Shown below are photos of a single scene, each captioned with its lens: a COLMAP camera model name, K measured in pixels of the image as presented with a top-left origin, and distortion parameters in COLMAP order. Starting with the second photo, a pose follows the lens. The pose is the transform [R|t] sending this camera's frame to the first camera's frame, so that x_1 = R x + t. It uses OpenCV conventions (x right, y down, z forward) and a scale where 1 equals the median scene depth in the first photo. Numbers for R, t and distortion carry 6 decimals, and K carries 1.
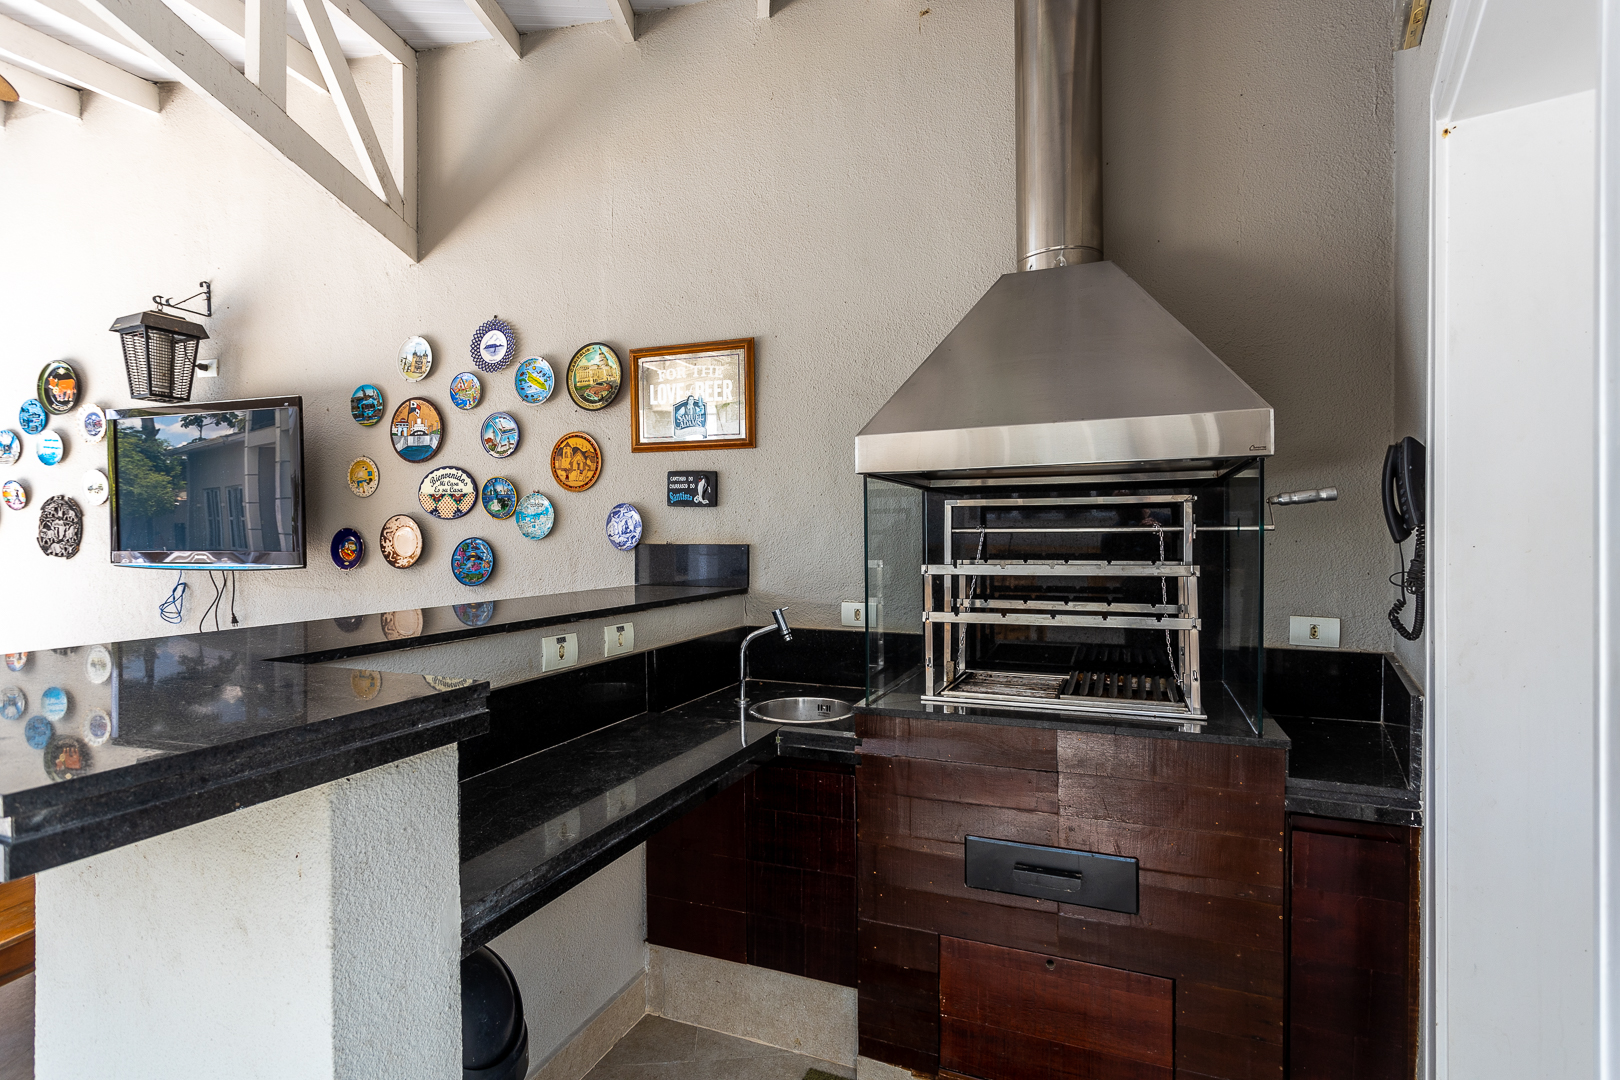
lens RADIAL K [[772.7, 0, 810.0], [0, 772.7, 540.0], [0, 0, 1]] dist [0.001987, 0.000388]
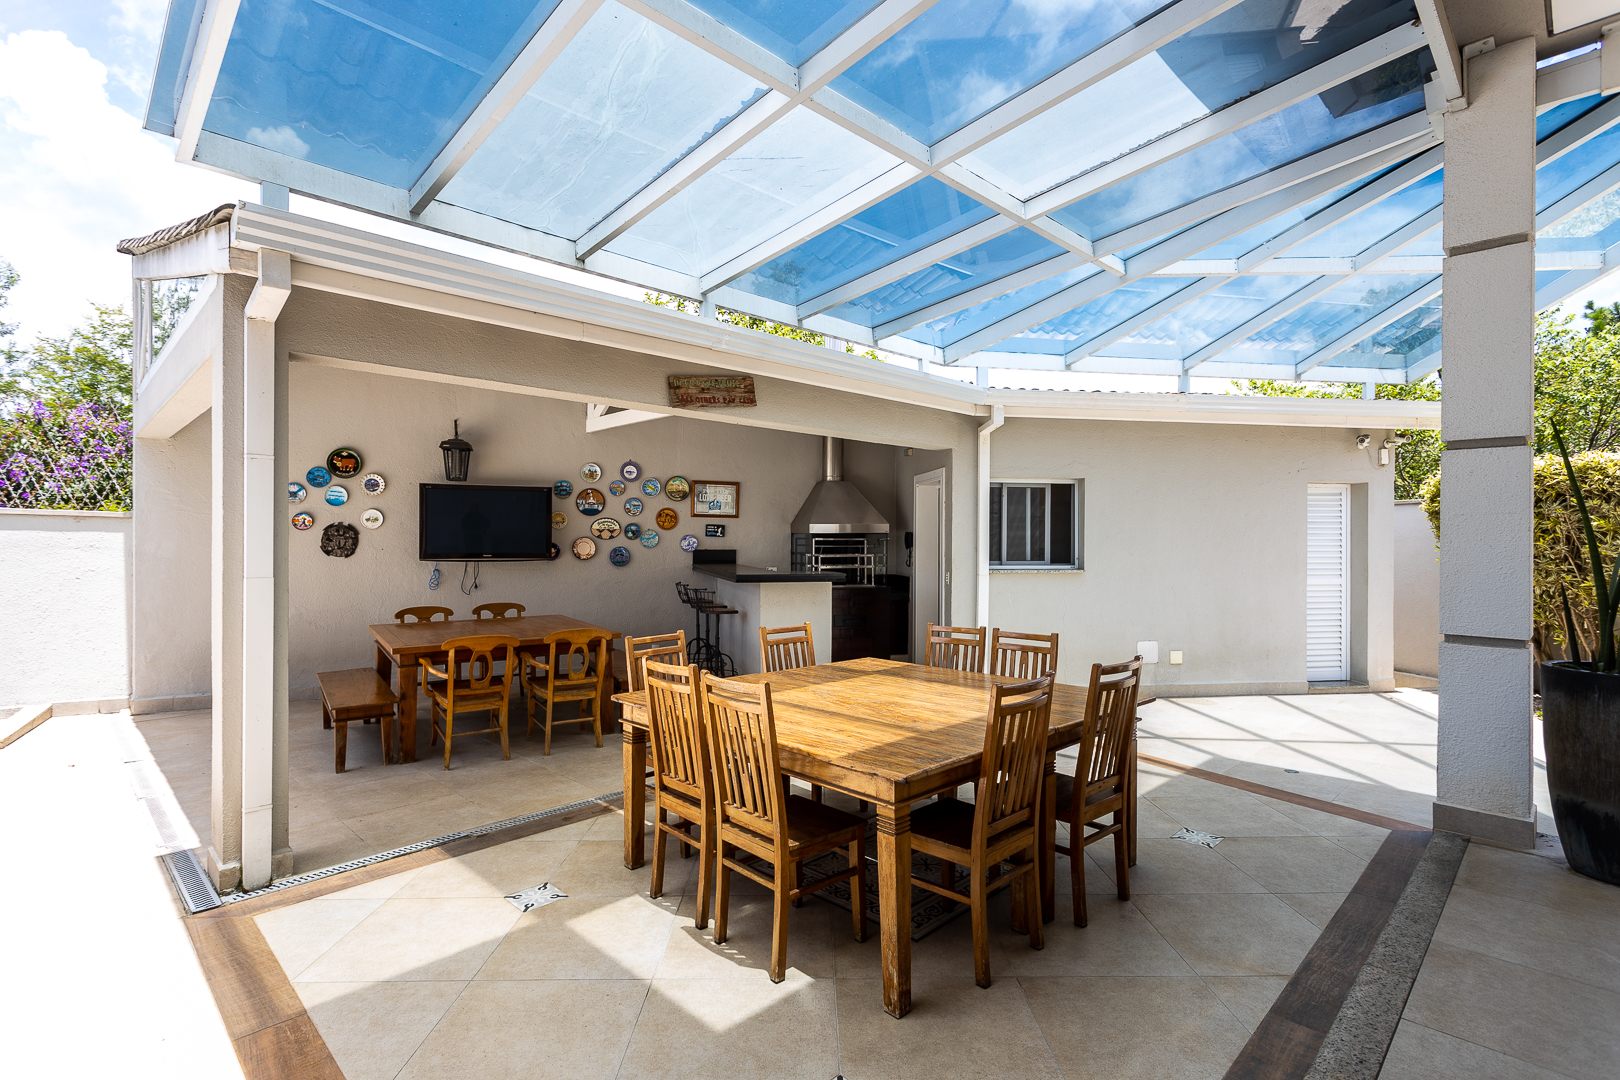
lens RADIAL K [[772.7, 0, 810.0], [0, 772.7, 540.0], [0, 0, 1]] dist [0.001987, 0.000388]
pose [[0.754568, 0.005836, 0.656195, -1.637328], [-0.005200, 0.999982, -0.002914, -0.021915], [-0.656201, -0.001213, 0.754585, -1.313254]]
